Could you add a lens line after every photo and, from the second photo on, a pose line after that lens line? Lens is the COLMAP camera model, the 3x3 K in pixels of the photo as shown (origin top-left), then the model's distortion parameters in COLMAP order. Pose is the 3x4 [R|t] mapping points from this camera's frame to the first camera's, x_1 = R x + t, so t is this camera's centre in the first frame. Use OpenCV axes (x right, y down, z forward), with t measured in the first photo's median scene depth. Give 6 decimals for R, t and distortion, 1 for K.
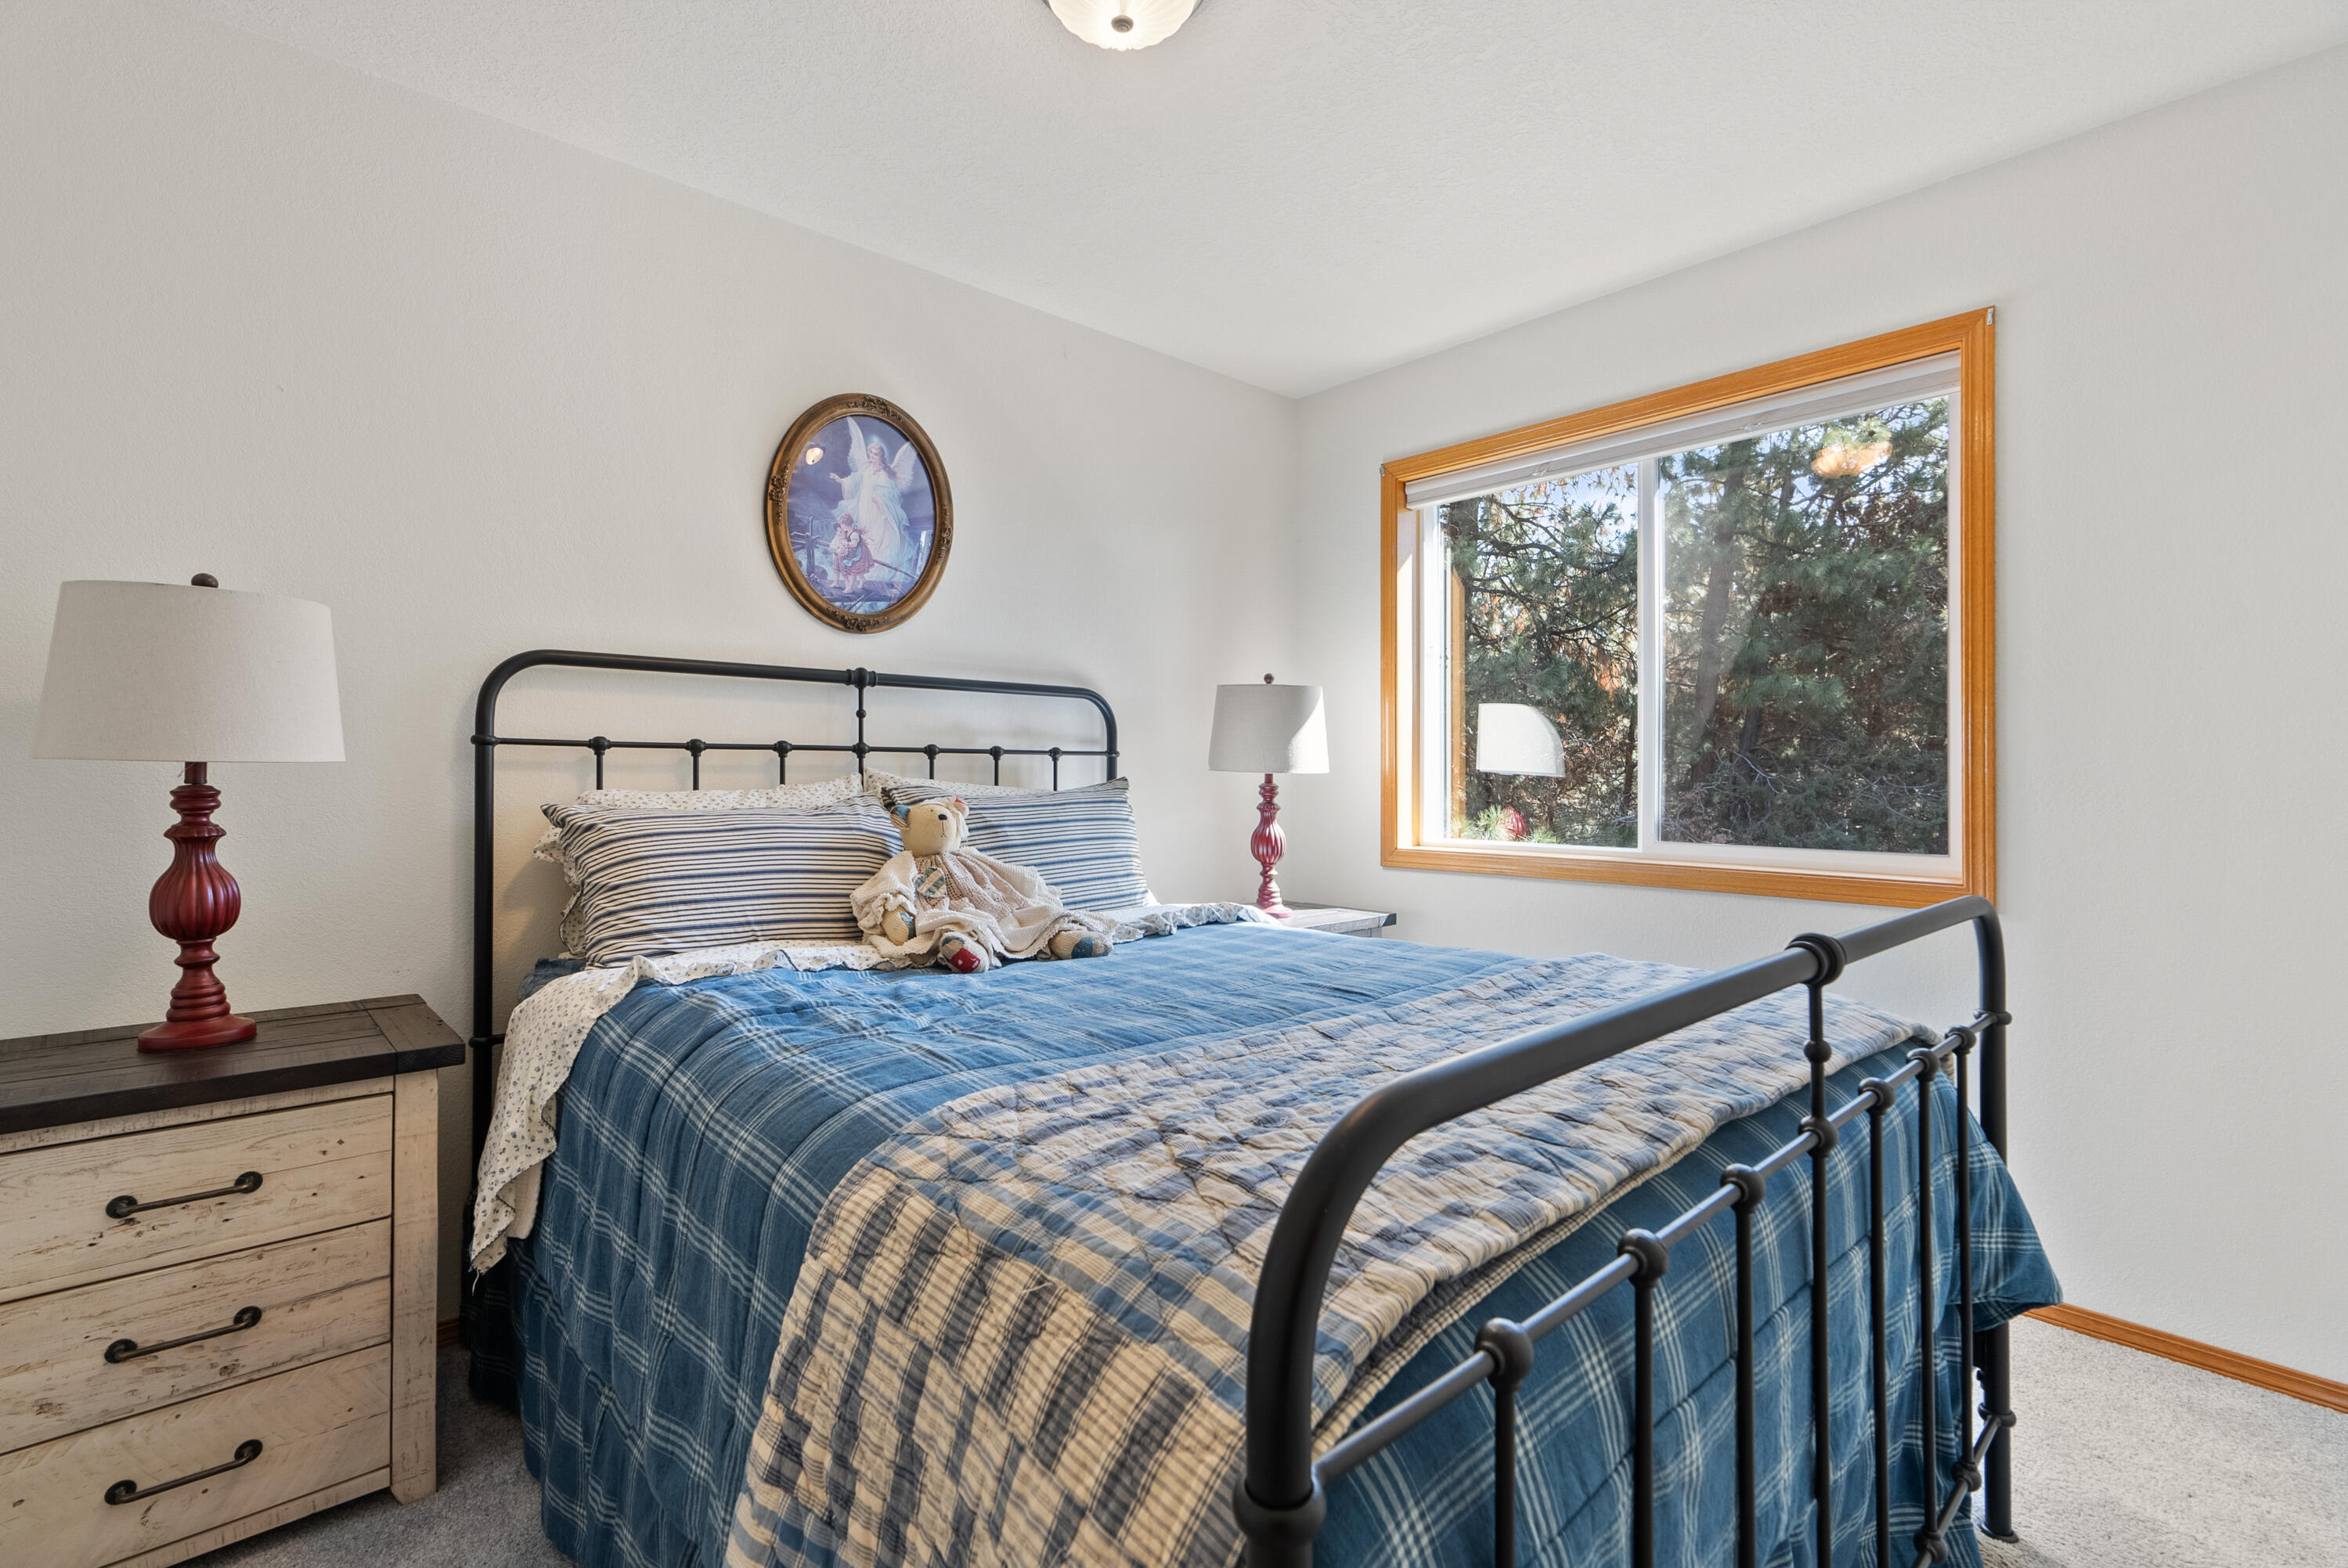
lens RADIAL K [[1076.1, 0, 1172.2], [0, 1076.1, 798.7], [0, 0, 1]] dist [-0.001209, 0.000236]
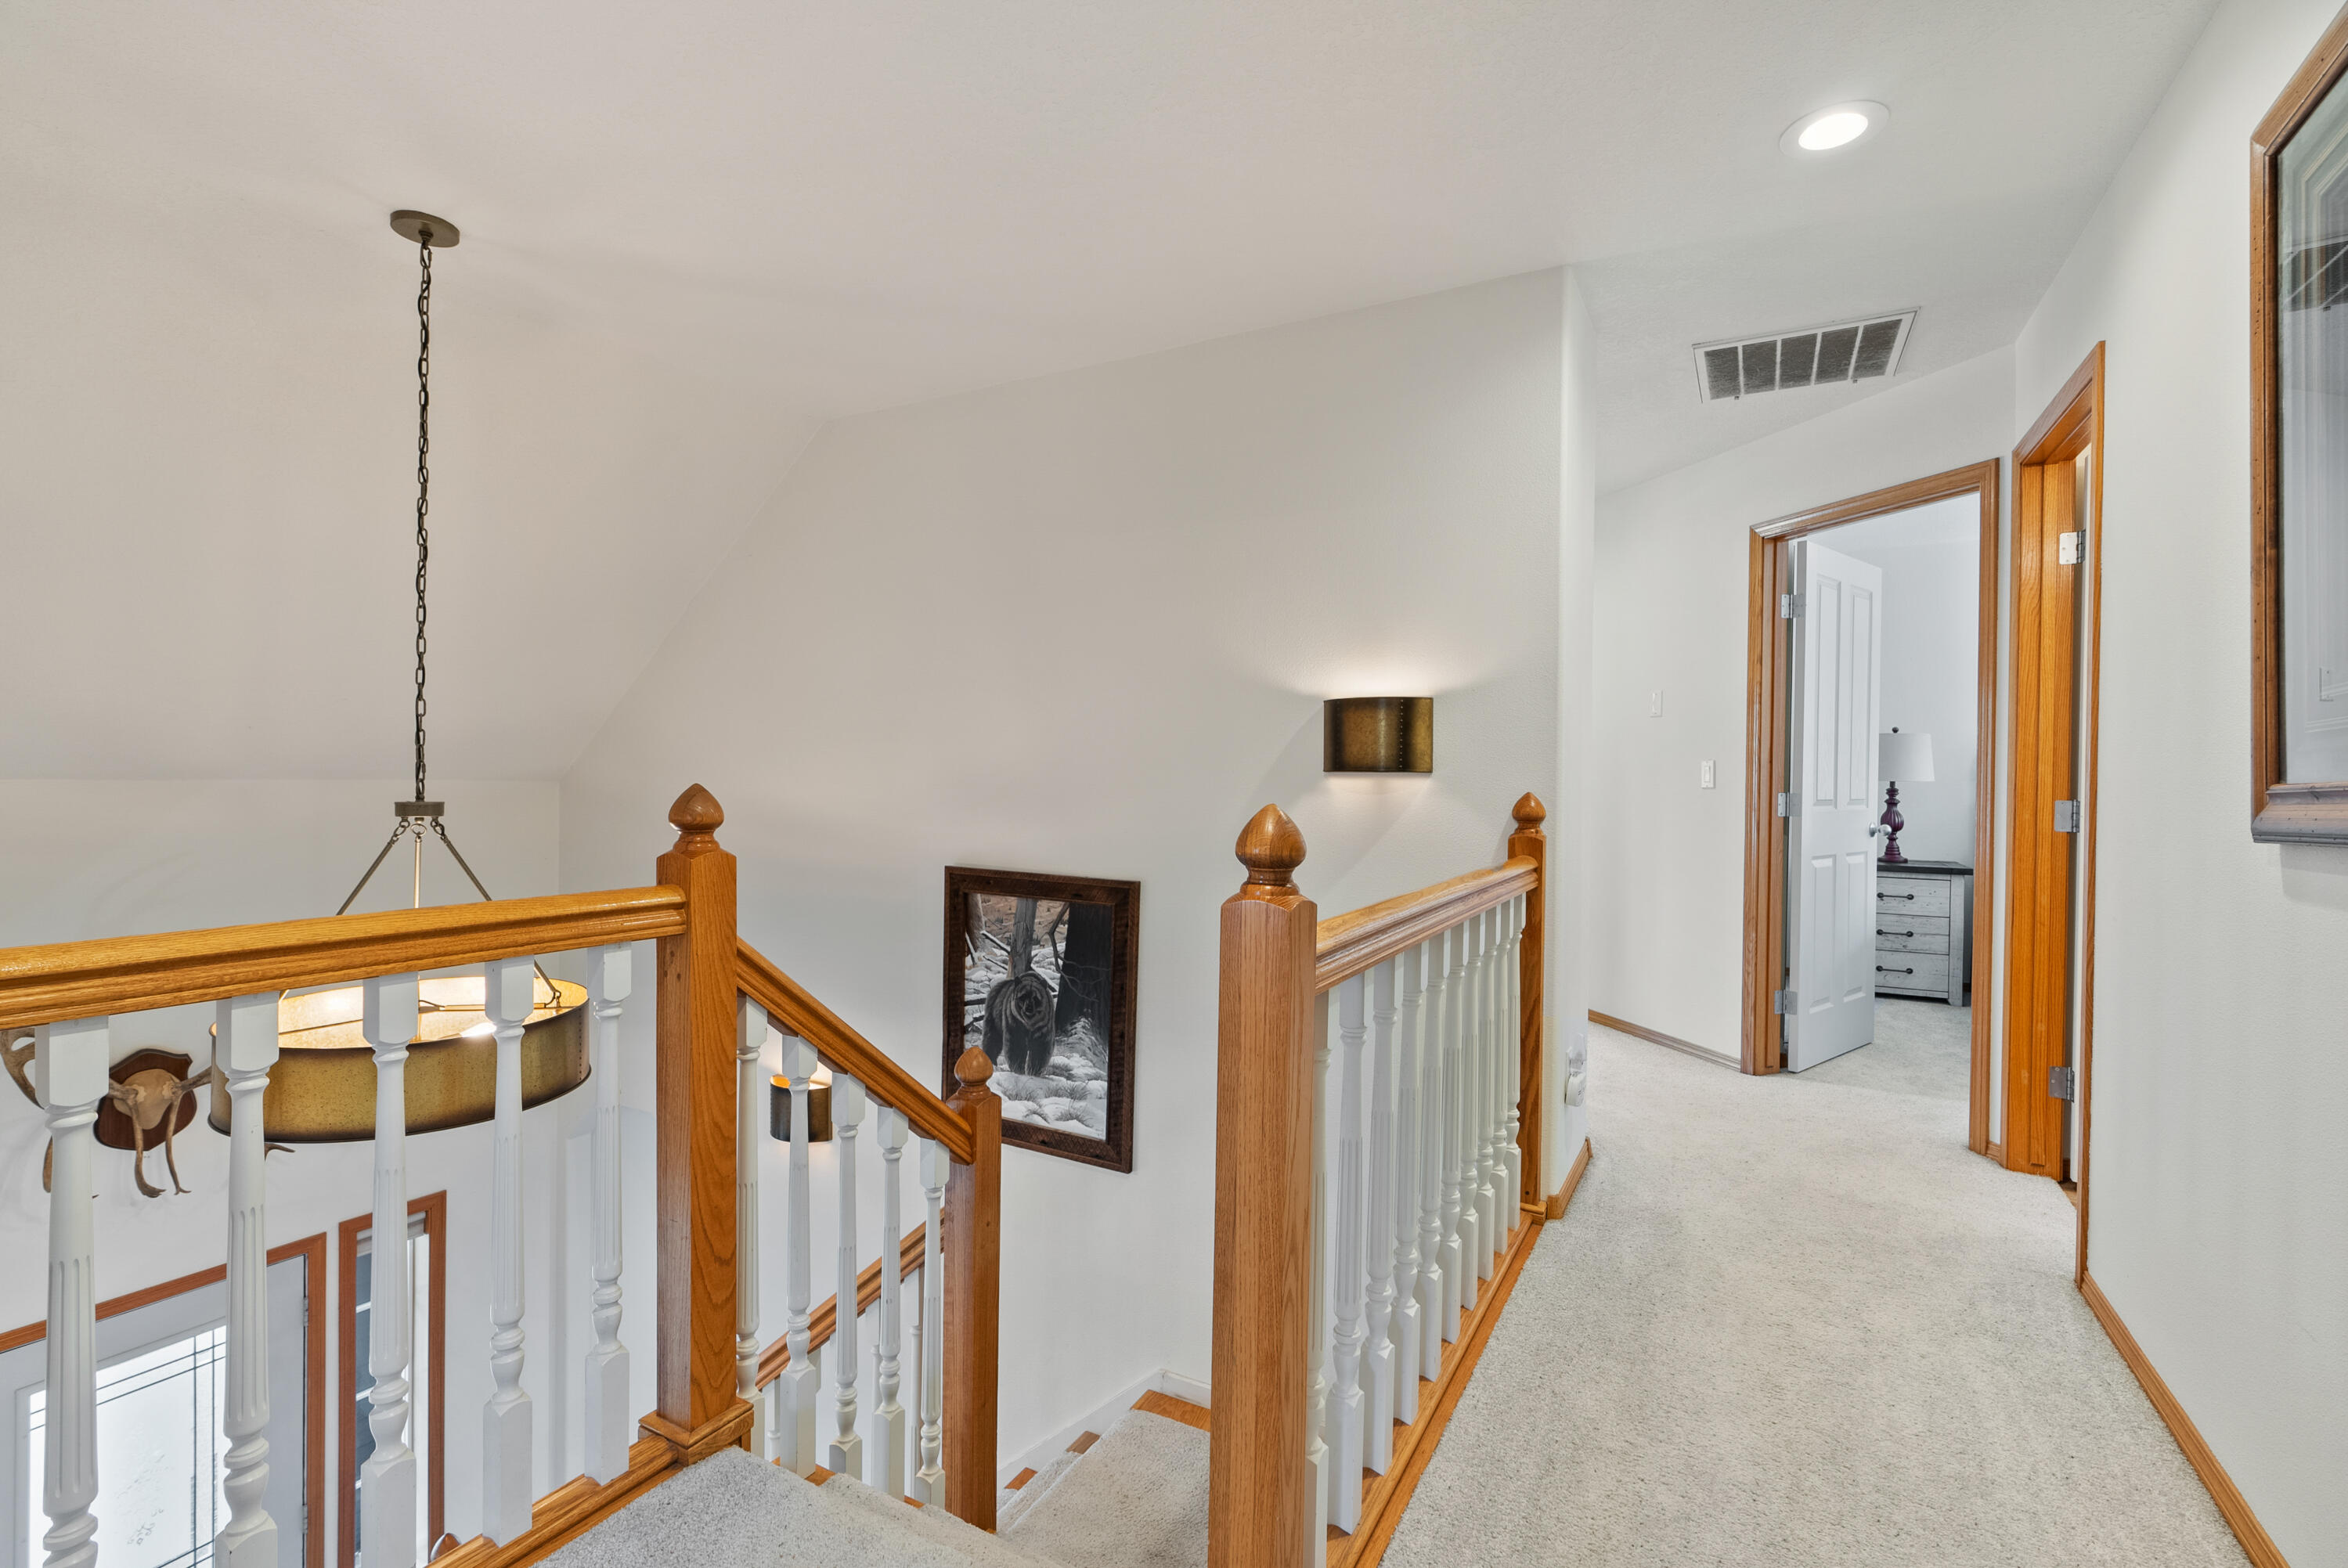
lens RADIAL K [[1076.1, 0, 1172.2], [0, 1076.1, 798.7], [0, 0, 1]] dist [-0.001209, 0.000236]
pose [[0.330697, 0.005503, -0.943721, 1.624291], [0.004036, 0.999966, 0.007245, -0.012489], [0.943729, -0.006205, 0.330663, -2.374904]]
